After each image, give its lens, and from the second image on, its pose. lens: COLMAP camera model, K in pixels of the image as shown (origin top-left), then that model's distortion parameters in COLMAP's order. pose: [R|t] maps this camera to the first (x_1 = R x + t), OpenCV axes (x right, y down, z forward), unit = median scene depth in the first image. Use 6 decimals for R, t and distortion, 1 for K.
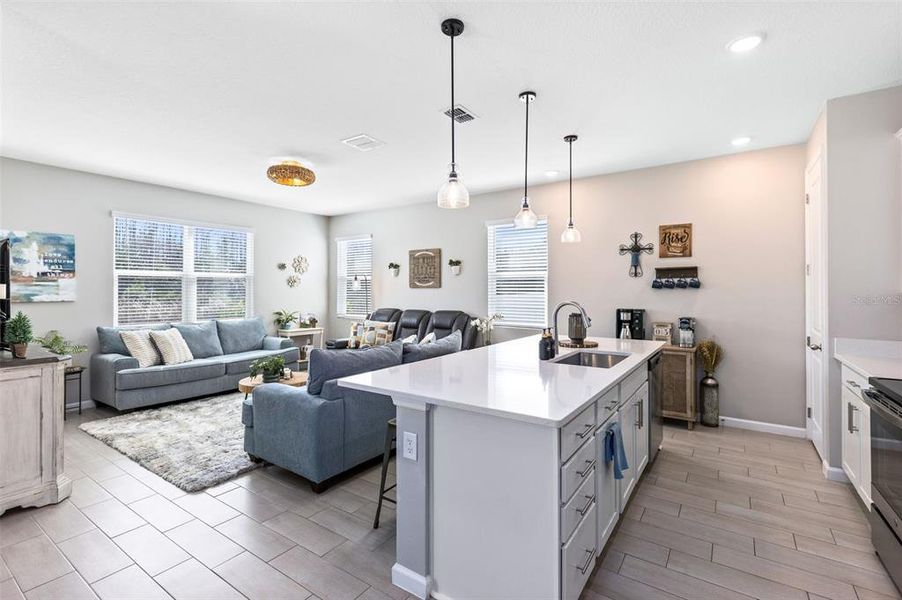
lens RADIAL K [[413.6, 0, 453.2], [0, 413.6, 293.3], [0, 0, 1]] dist [0.005483, -0.000685]
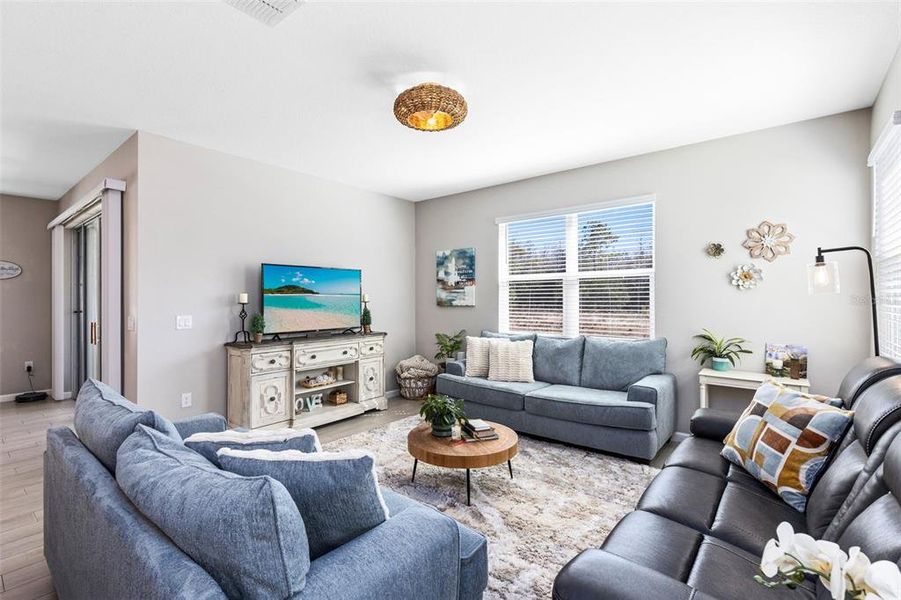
lens RADIAL K [[413.1, 0, 449.0], [0, 413.1, 295.2], [0, 0, 1]] dist [0.005483, -0.000685]
pose [[-0.087965, -0.002133, -0.996121, 0.221466], [-0.001602, 0.999997, -0.002000, -0.008069], [0.996122, 0.001420, -0.087969, 1.073711]]
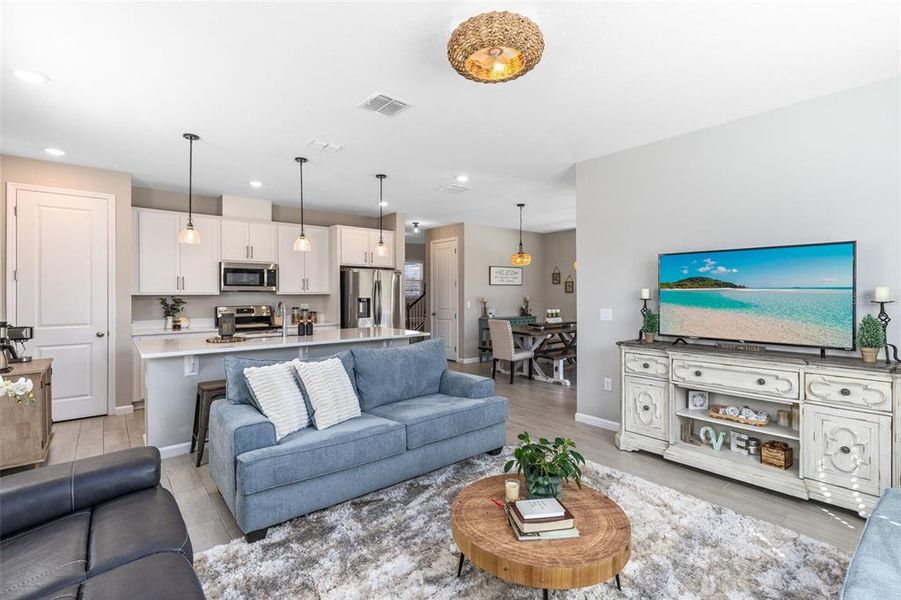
lens RADIAL K [[413.1, 0, 454.1], [0, 413.1, 295.8], [0, 0, 1]] dist [0.005483, -0.000685]
pose [[-0.963074, 0.000041, 0.269237, -0.465487], [0.003208, 0.999931, 0.011324, -0.008934], [-0.269218, 0.011770, -0.963007, 1.454354]]
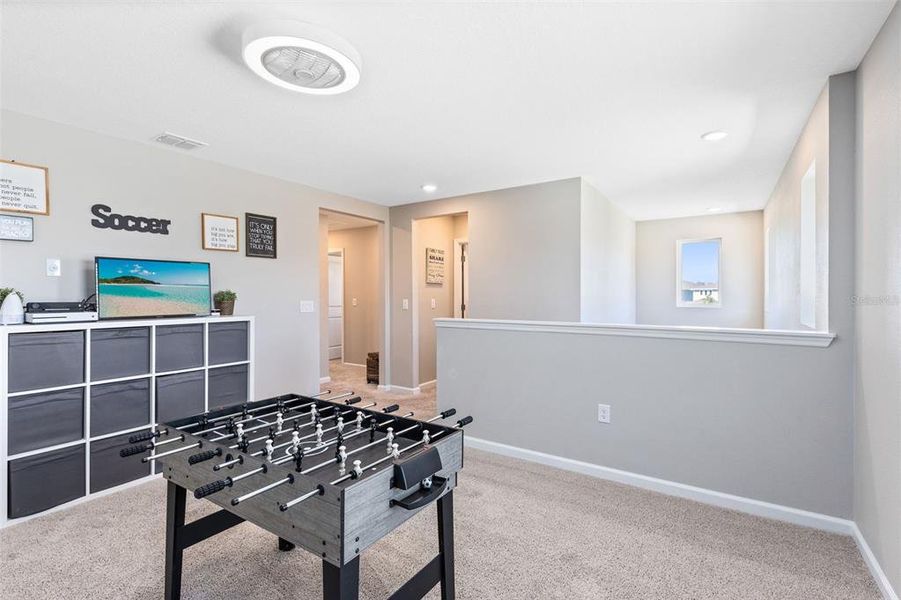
lens RADIAL K [[413.1, 0, 447.2], [0, 413.1, 298.7], [0, 0, 1]] dist [0.005483, -0.000685]
pose [[0.012206, 0.011432, -0.999860, 0.405831], [-0.003380, 0.999929, 0.011391, 0.011606], [0.999920, 0.003241, 0.012243, 1.448397]]
